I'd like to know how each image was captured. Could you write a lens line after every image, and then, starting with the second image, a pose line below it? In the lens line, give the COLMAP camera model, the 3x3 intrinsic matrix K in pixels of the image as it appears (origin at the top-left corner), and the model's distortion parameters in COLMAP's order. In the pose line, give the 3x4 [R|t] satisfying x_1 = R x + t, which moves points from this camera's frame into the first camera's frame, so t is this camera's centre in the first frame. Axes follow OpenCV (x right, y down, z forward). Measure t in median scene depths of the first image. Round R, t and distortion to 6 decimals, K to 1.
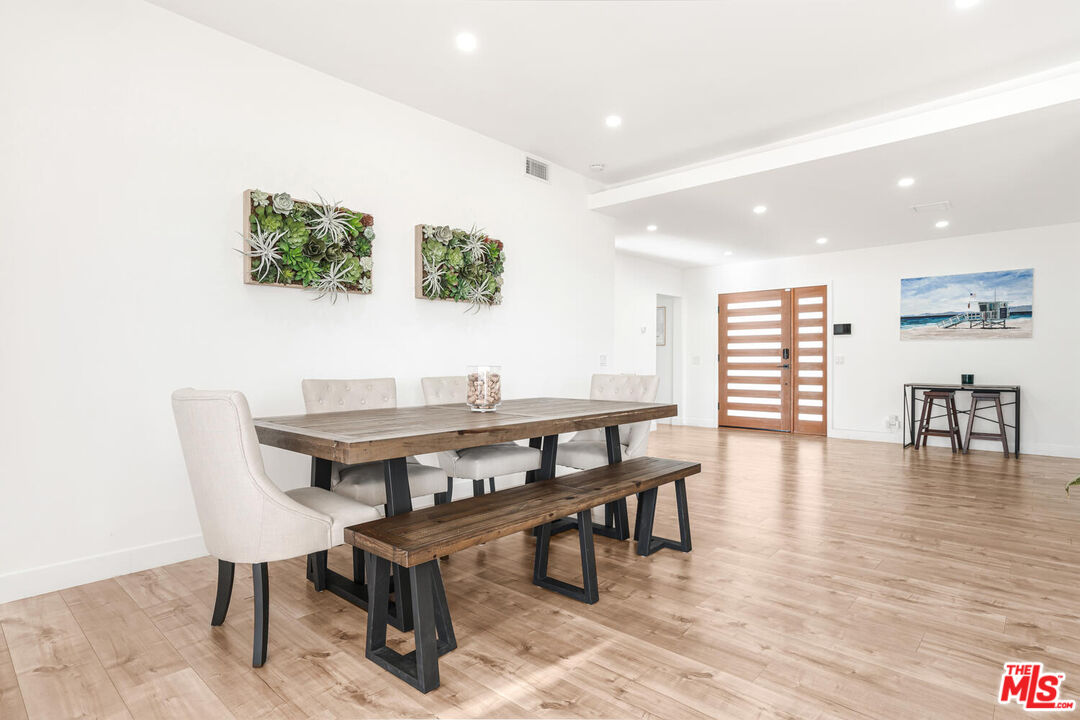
lens RADIAL K [[577.1, 0, 548.8], [0, 577.1, 358.5], [0, 0, 1]] dist [-0.006591, -0.001445]
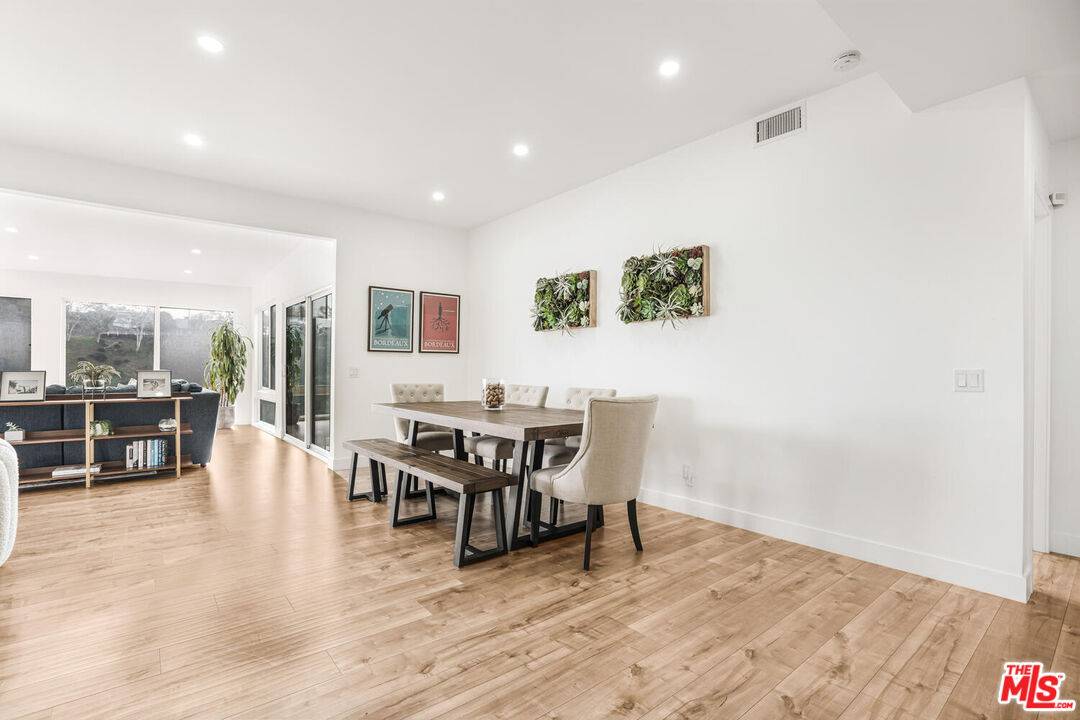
lens RADIAL K [[498.8, 0, 544.9], [0, 498.8, 365.8], [0, 0, 1]] dist [-0.033442, 0.006597]
pose [[-0.149775, -0.013646, -0.988626, 0.548969], [-0.007902, 0.999889, -0.012604, -0.003937], [0.988689, 0.005924, -0.149866, 0.673804]]
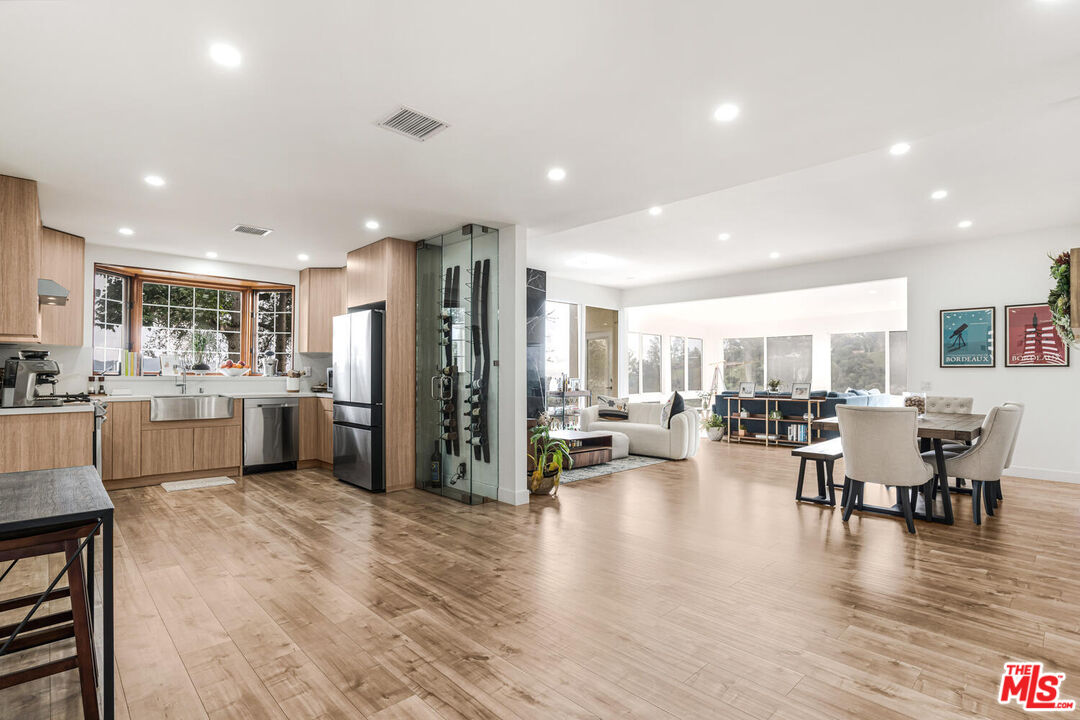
lens RADIAL K [[524.7, 0, 532.5], [0, 524.7, 375.9], [0, 0, 1]] dist [-0.027918, 0.009288]
pose [[-0.996831, -0.005663, 0.079343, 0.464236], [-0.005275, 0.999973, 0.005093, -0.022571], [-0.079370, 0.004659, -0.996834, 1.355266]]
